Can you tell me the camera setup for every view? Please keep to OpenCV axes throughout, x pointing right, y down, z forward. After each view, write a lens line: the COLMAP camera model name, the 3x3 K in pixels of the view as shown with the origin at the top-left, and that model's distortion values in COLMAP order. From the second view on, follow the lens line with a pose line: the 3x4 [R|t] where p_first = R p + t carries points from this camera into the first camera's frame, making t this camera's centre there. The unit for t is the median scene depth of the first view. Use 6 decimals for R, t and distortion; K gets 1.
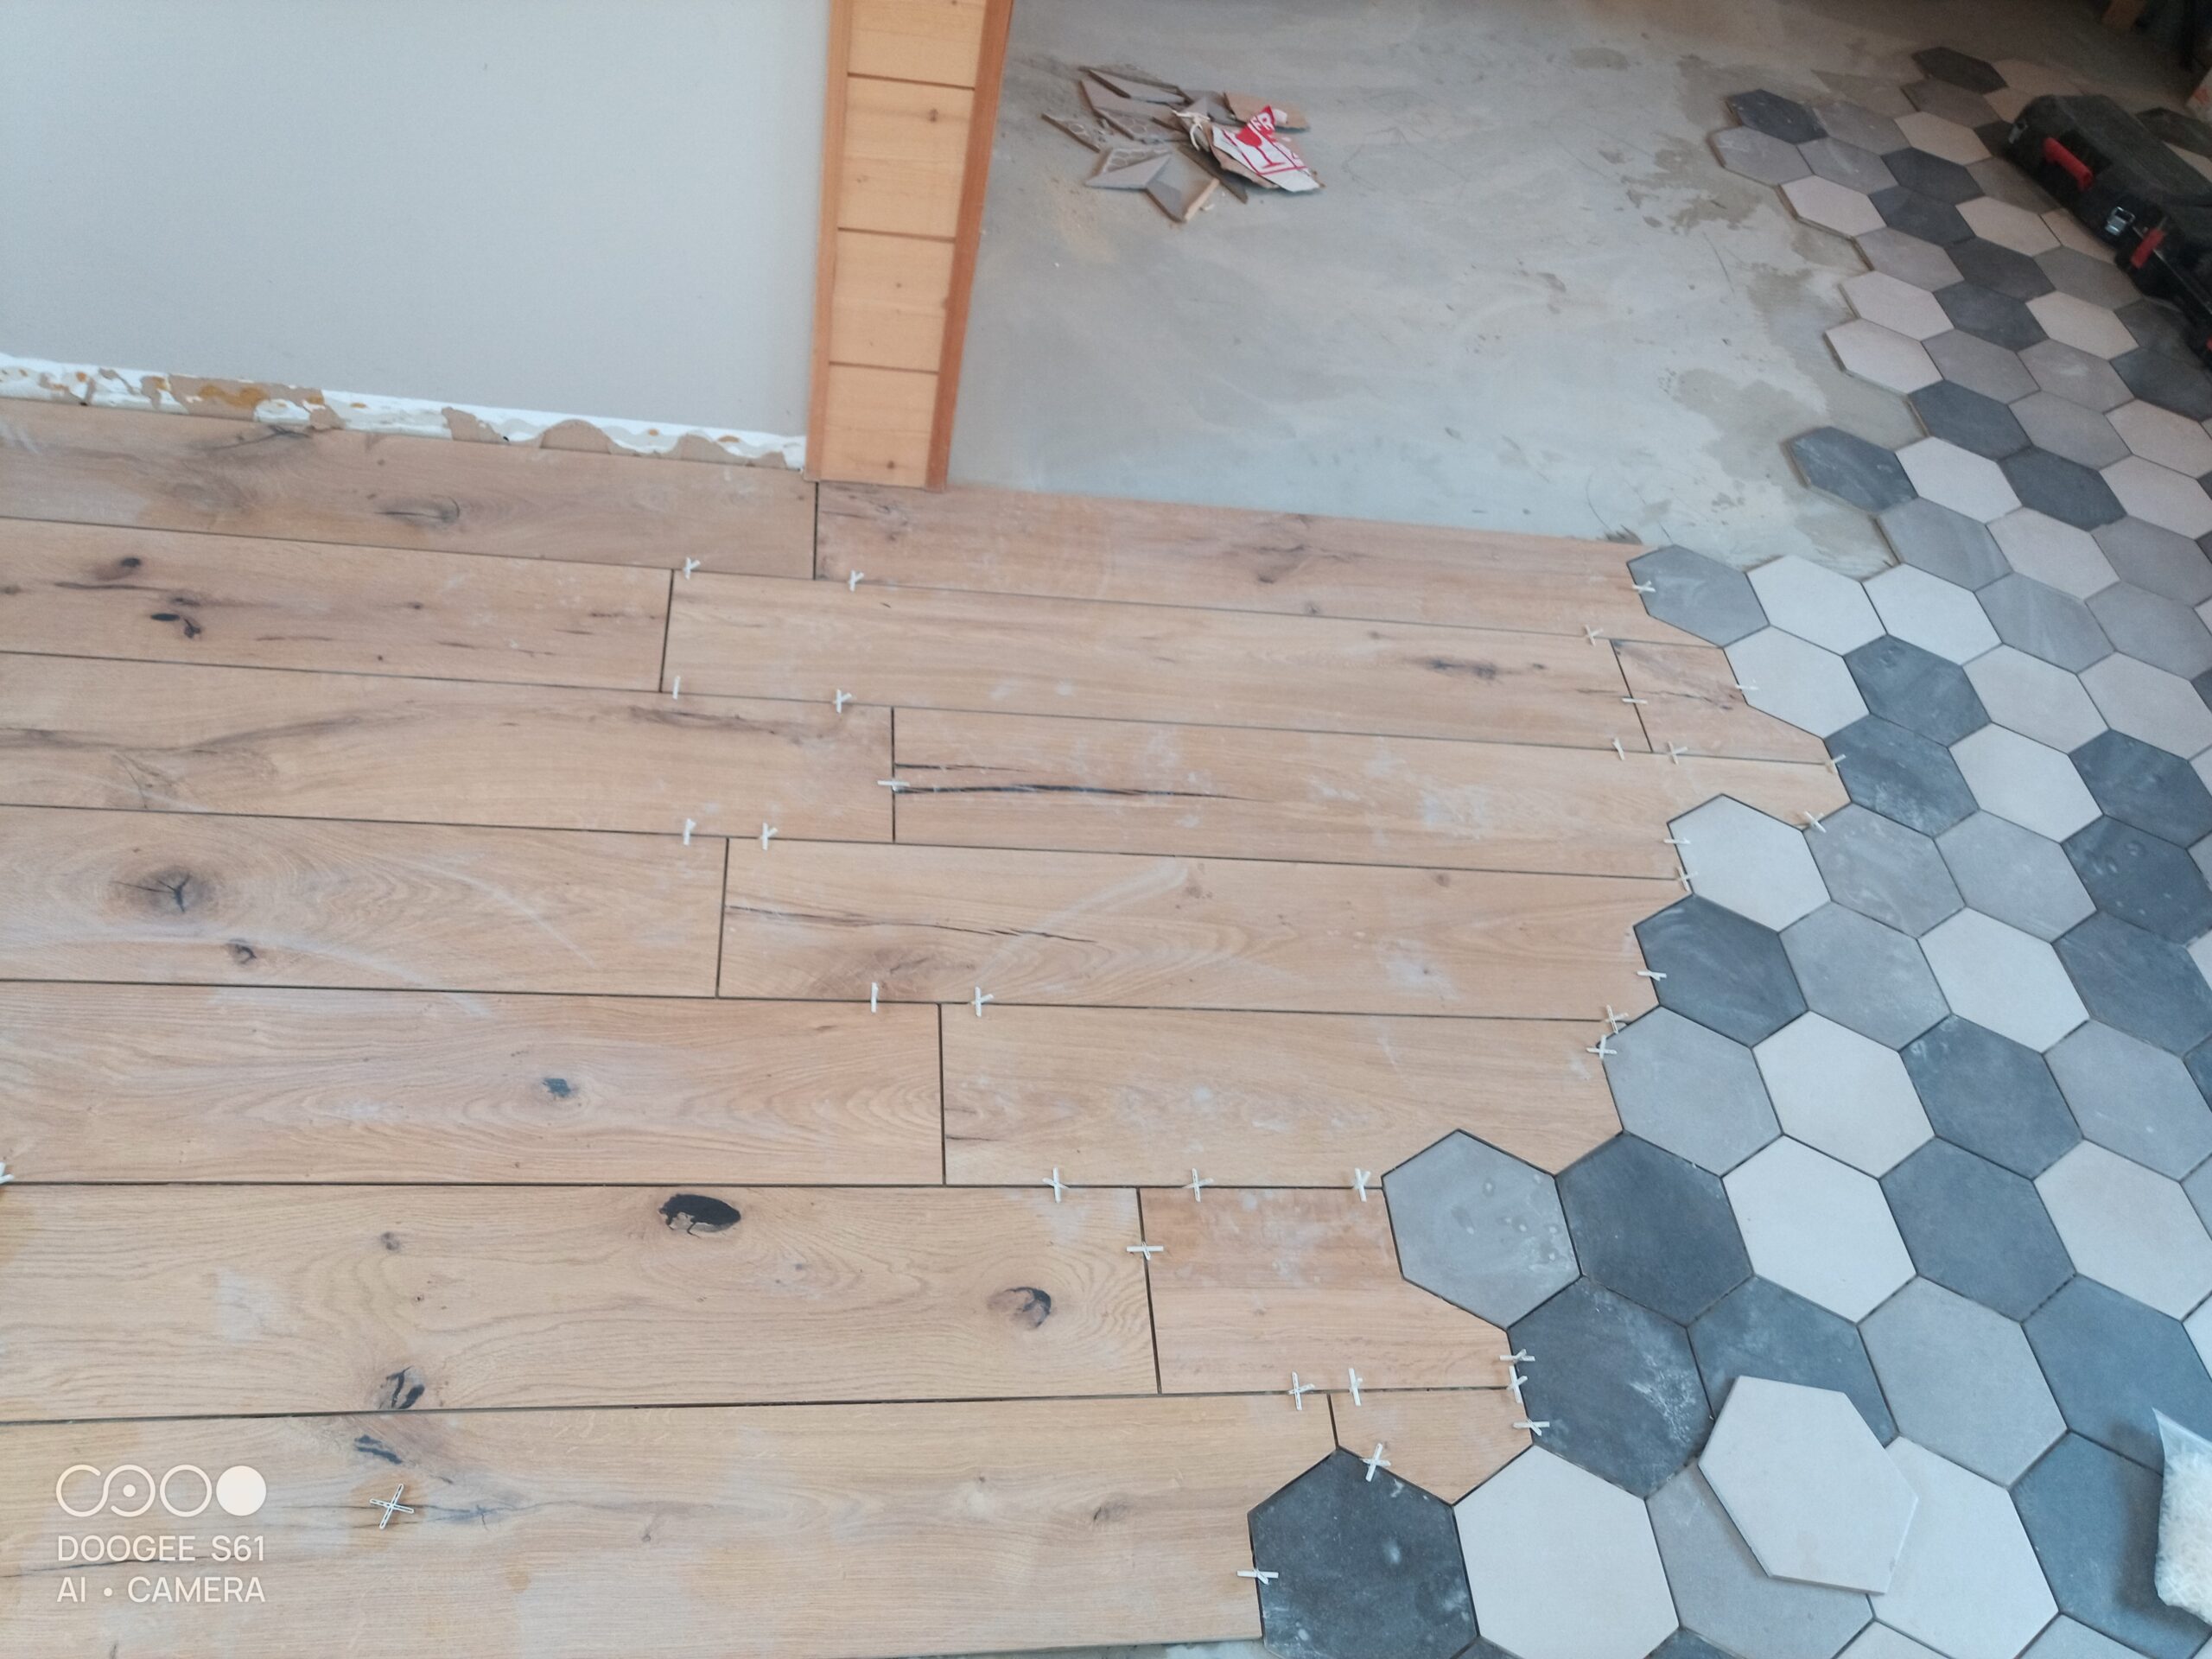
lens RADIAL K [[1714.5, 0, 1103.8], [0, 1714.5, 831.0], [0, 0, 1]] dist [-0.024711, 0.058511]
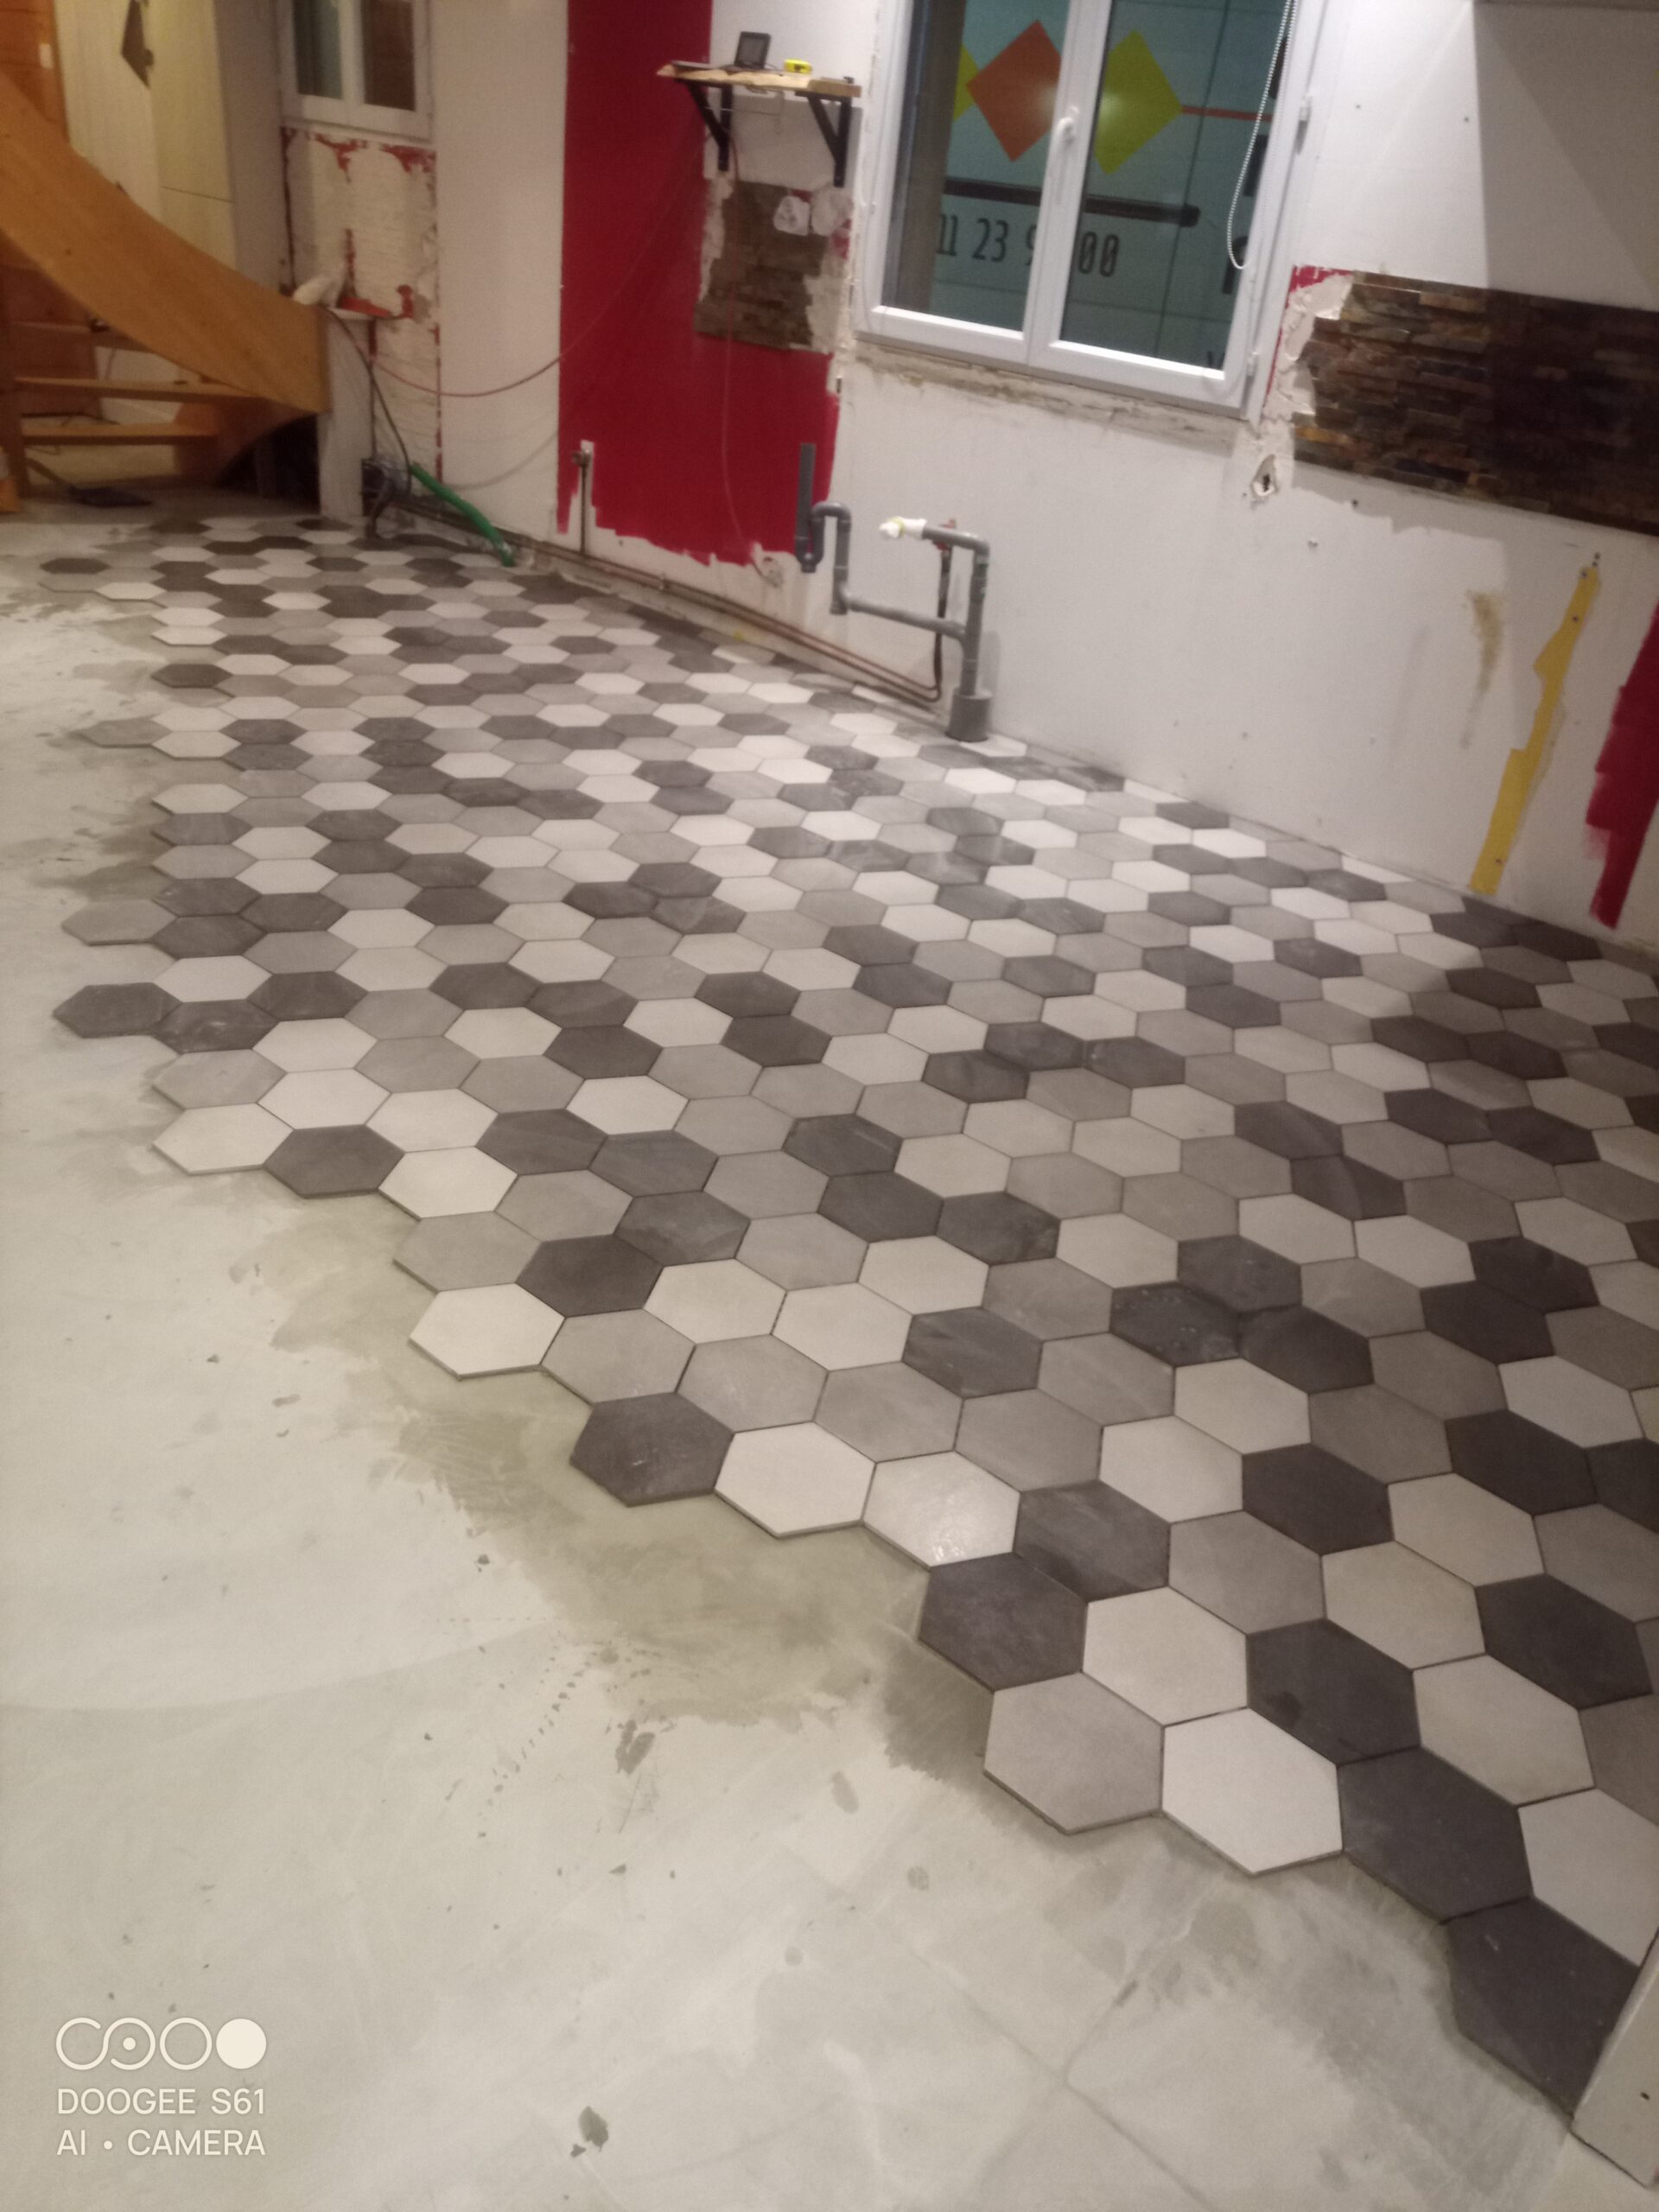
lens RADIAL K [[1714.5, 0, 829.1], [0, 1714.5, 1106.1], [0, 0, 1]] dist [-0.024711, 0.058511]
pose [[0.726335, -0.434547, 0.532548, -0.279380], [0.549121, 0.832861, -0.069344, 0.852658], [-0.413405, 0.342800, 0.843555, -0.785734]]
